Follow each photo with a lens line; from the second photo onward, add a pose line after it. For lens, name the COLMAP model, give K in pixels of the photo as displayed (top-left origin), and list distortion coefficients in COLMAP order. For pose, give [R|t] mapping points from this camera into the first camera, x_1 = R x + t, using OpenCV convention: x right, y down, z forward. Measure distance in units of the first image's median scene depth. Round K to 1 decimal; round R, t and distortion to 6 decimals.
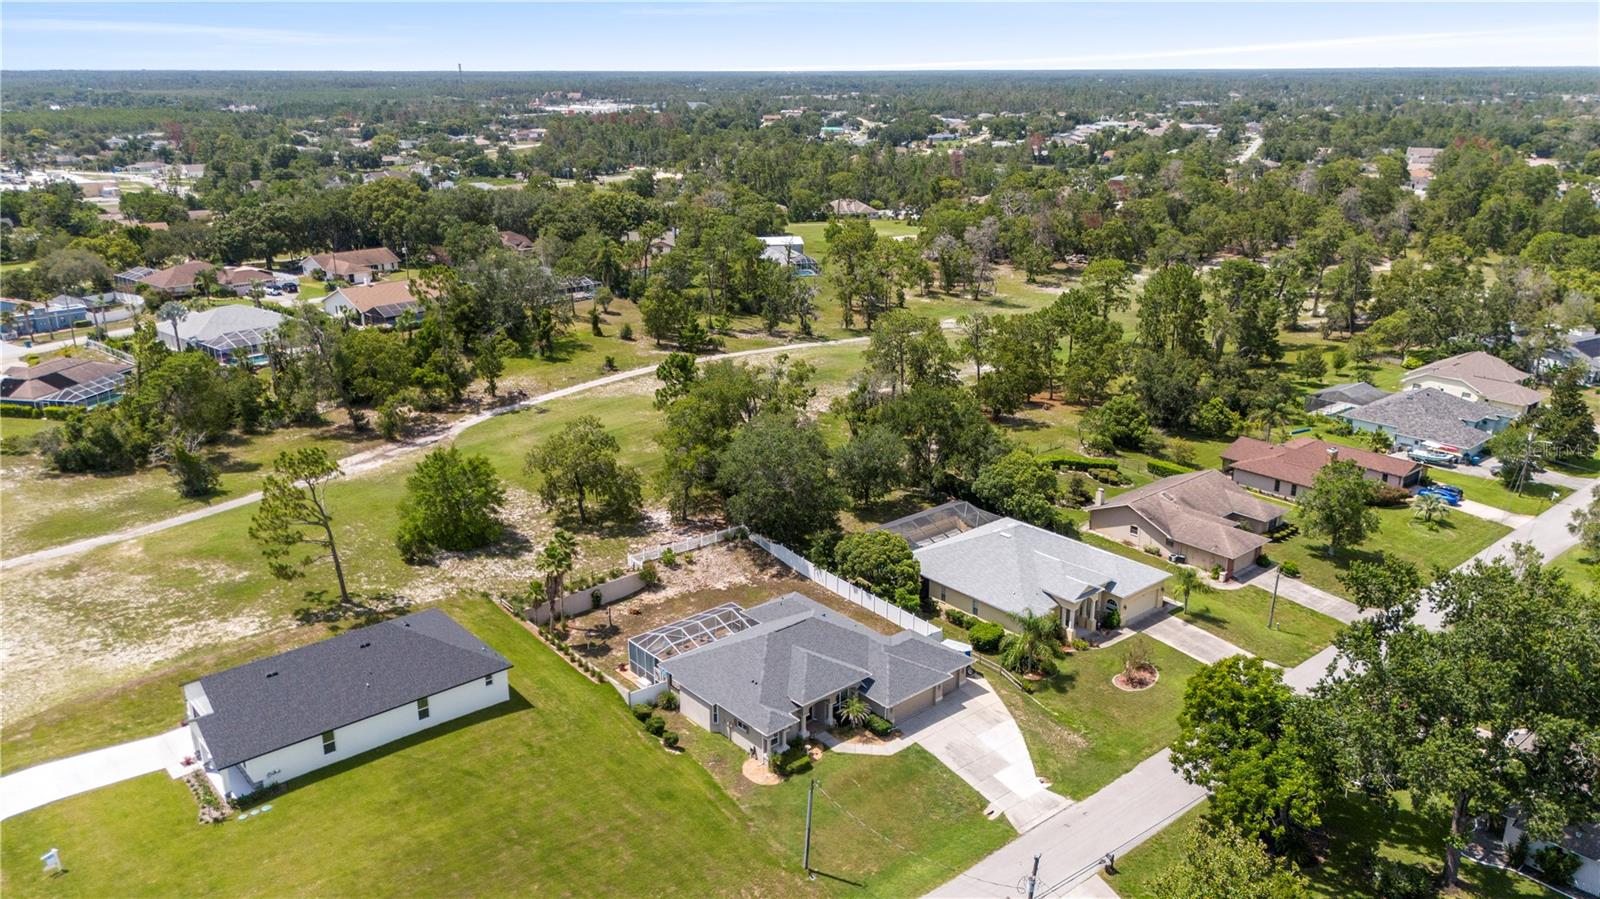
lens RADIAL K [[1140.4, 0, 799.3], [0, 1140.4, 442.2], [0, 0, 1]] dist [0.035159, -0.012292]
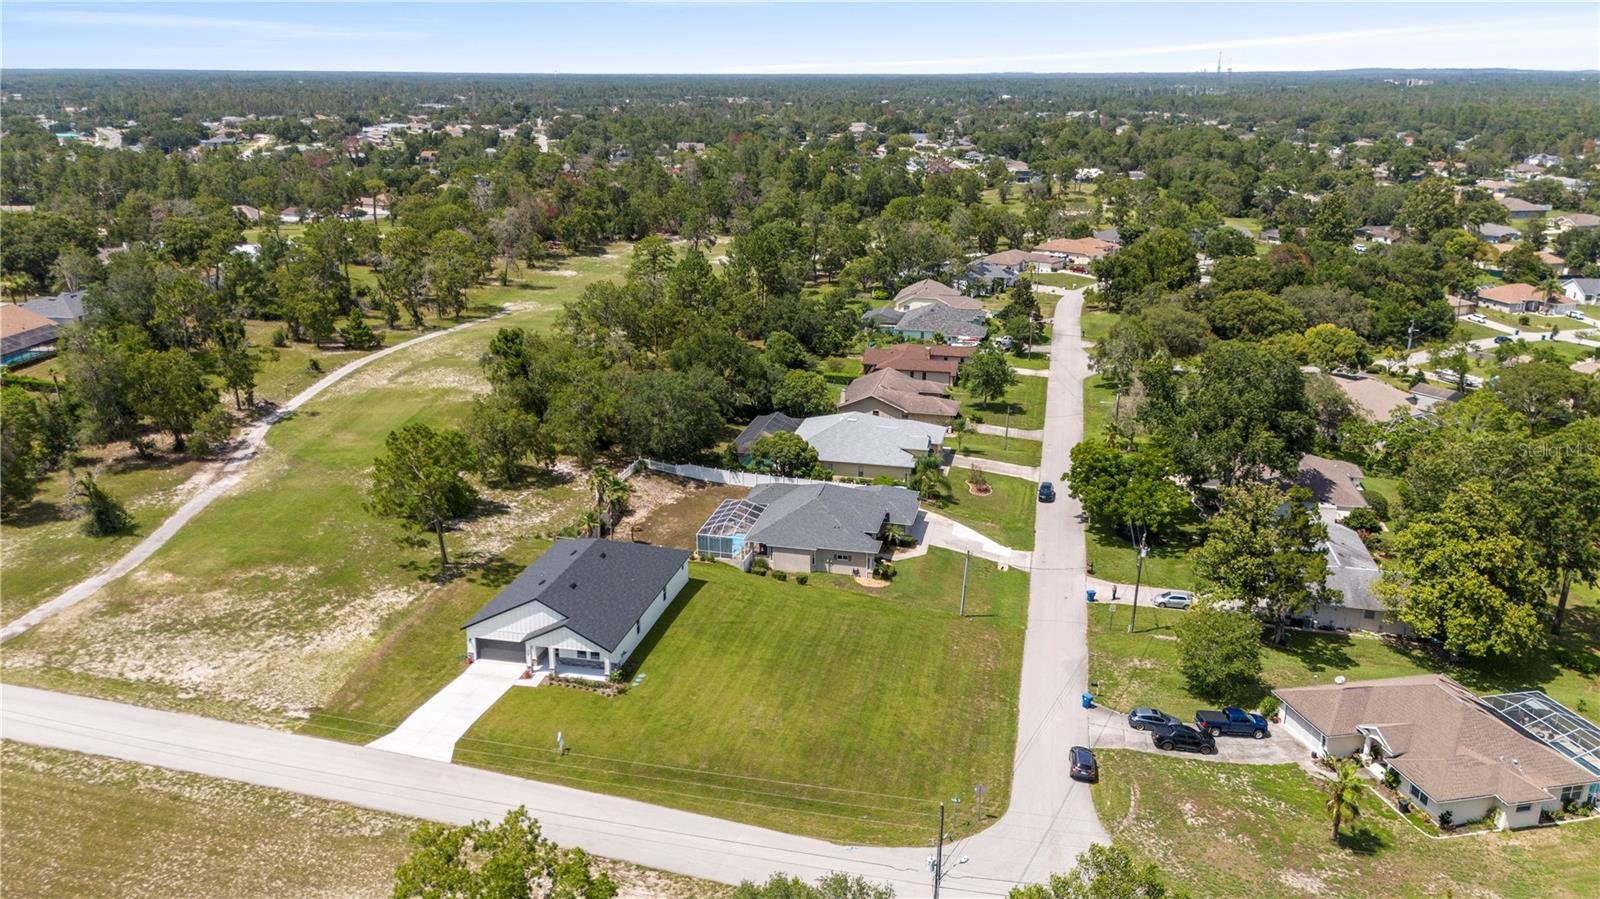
lens RADIAL K [[1140.4, 0, 801.4], [0, 1140.4, 452.3], [0, 0, 1]] dist [0.035159, -0.012292]
pose [[0.804841, -0.179832, 0.565589, -0.625295], [0.176152, 0.982427, 0.061700, 0.025253], [-0.566746, 0.049971, 0.822376, -0.069403]]
